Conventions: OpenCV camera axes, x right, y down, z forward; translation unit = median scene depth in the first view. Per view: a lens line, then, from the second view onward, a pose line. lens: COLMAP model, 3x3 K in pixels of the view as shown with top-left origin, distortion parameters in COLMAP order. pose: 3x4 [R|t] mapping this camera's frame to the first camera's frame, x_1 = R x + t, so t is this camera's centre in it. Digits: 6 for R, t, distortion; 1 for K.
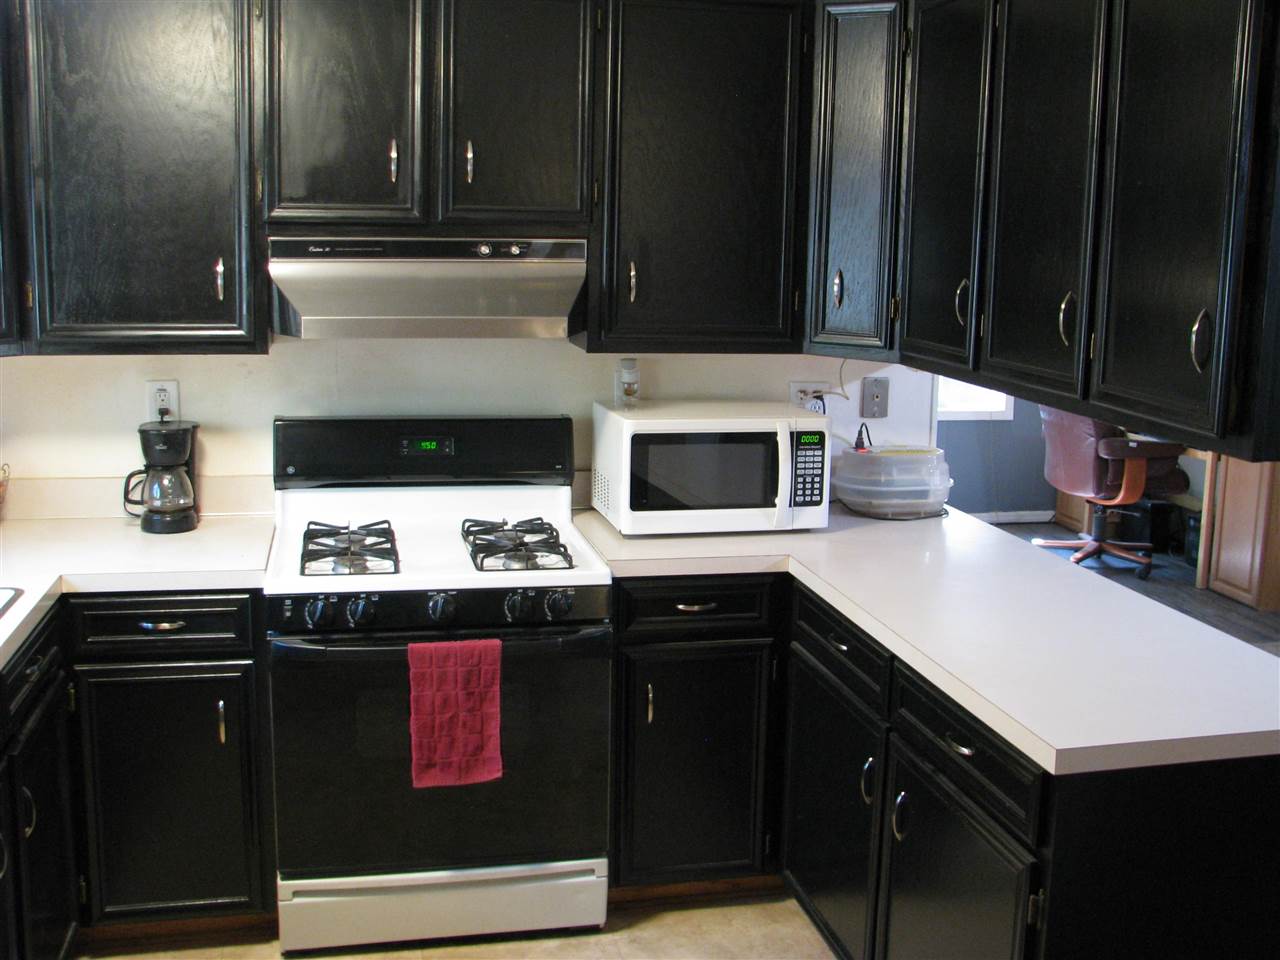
lens RADIAL K [[1399.8, 0, 645.9], [0, 1399.8, 480.5], [0, 0, 1]] dist [-0.128684, 0.000000]
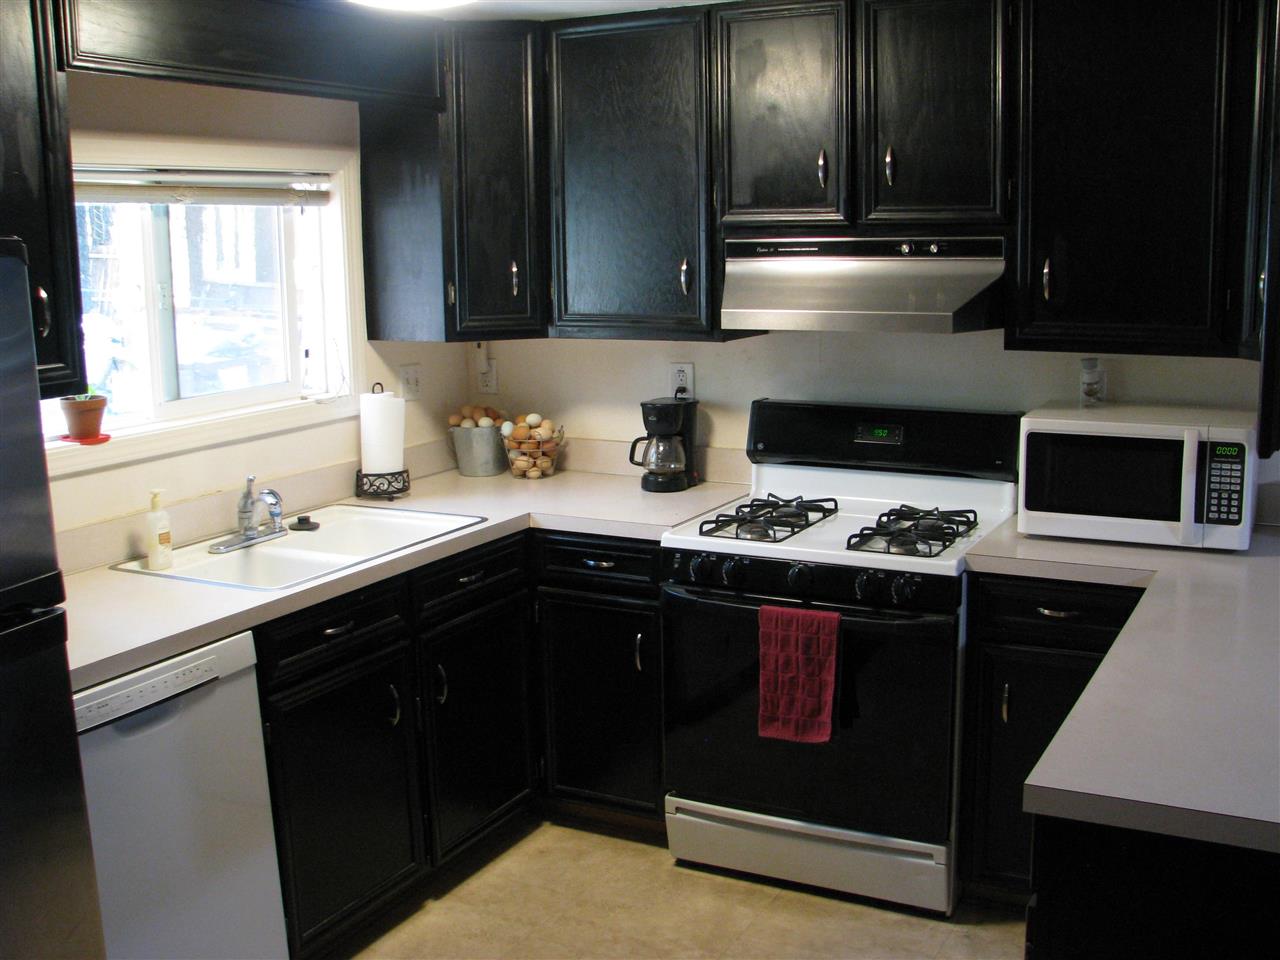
lens RADIAL K [[1399.8, 0, 651.4], [0, 1399.8, 481.6], [0, 0, 1]] dist [-0.128684, 0.000000]
pose [[0.762739, 0.081938, -0.641495, 0.434616], [-0.080603, 0.996251, 0.031414, -0.008100], [0.641664, 0.027746, 0.766484, 0.080484]]
